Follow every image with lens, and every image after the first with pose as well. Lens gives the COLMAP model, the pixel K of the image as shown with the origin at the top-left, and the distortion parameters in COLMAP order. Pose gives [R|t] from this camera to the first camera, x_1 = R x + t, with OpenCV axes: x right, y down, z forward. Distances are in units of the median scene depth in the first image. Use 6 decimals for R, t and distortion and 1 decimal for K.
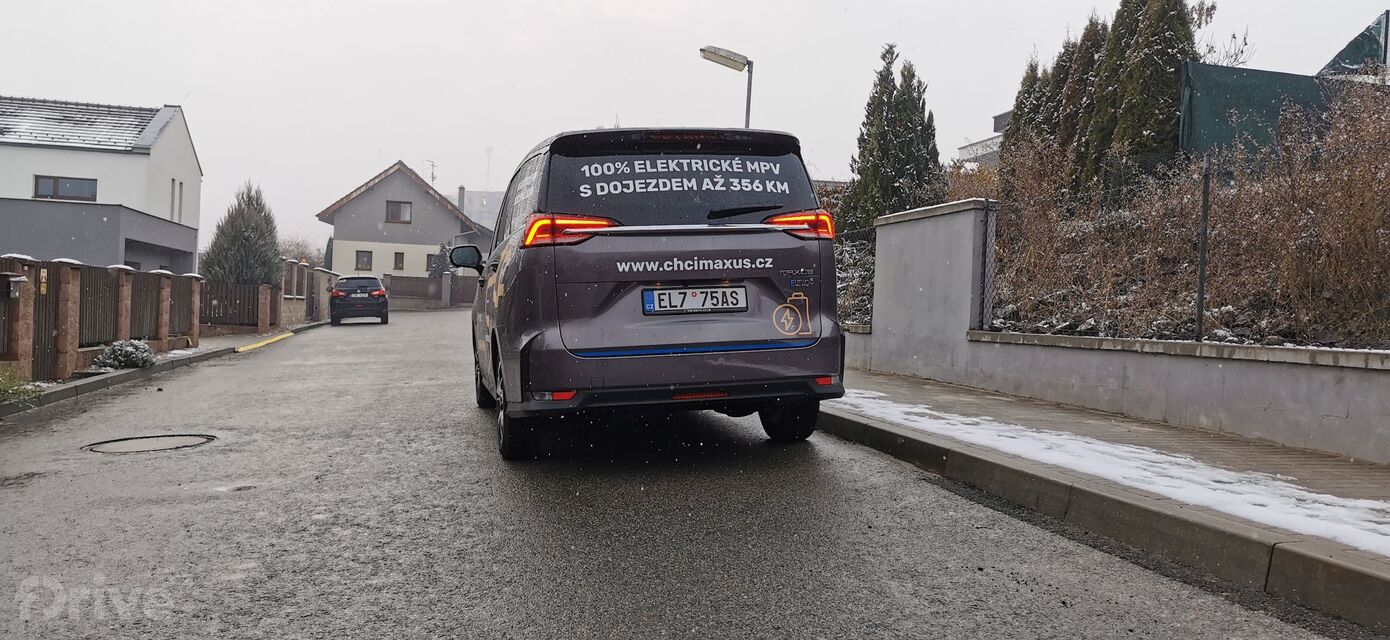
lens RADIAL K [[1075.9, 0, 692.1], [0, 1075.9, 323.0], [0, 0, 1]] dist [0.064227, -0.090637]
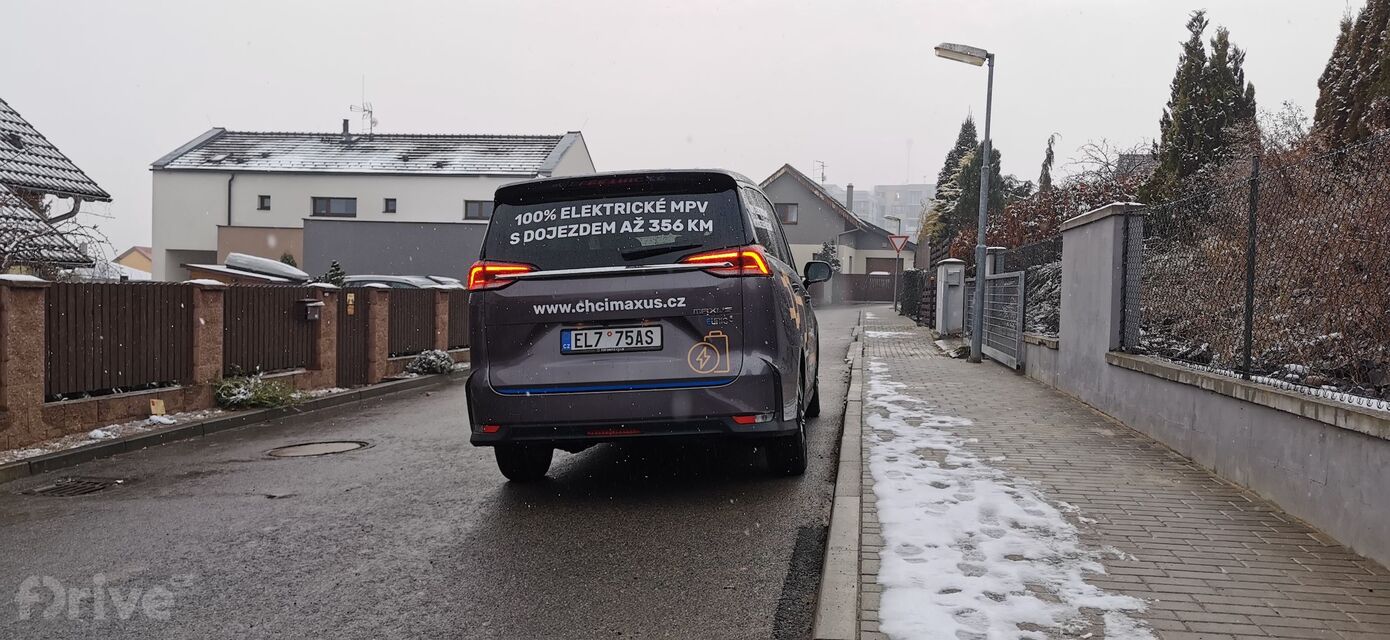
lens RADIAL K [[1075.9, 0, 687.7], [0, 1075.9, 322.3], [0, 0, 1]] dist [0.064227, -0.090637]
pose [[0.923097, -0.007451, -0.384495, 0.460940], [0.009806, 0.999943, 0.004165, -0.040692], [0.384442, -0.007615, 0.923118, 0.069221]]
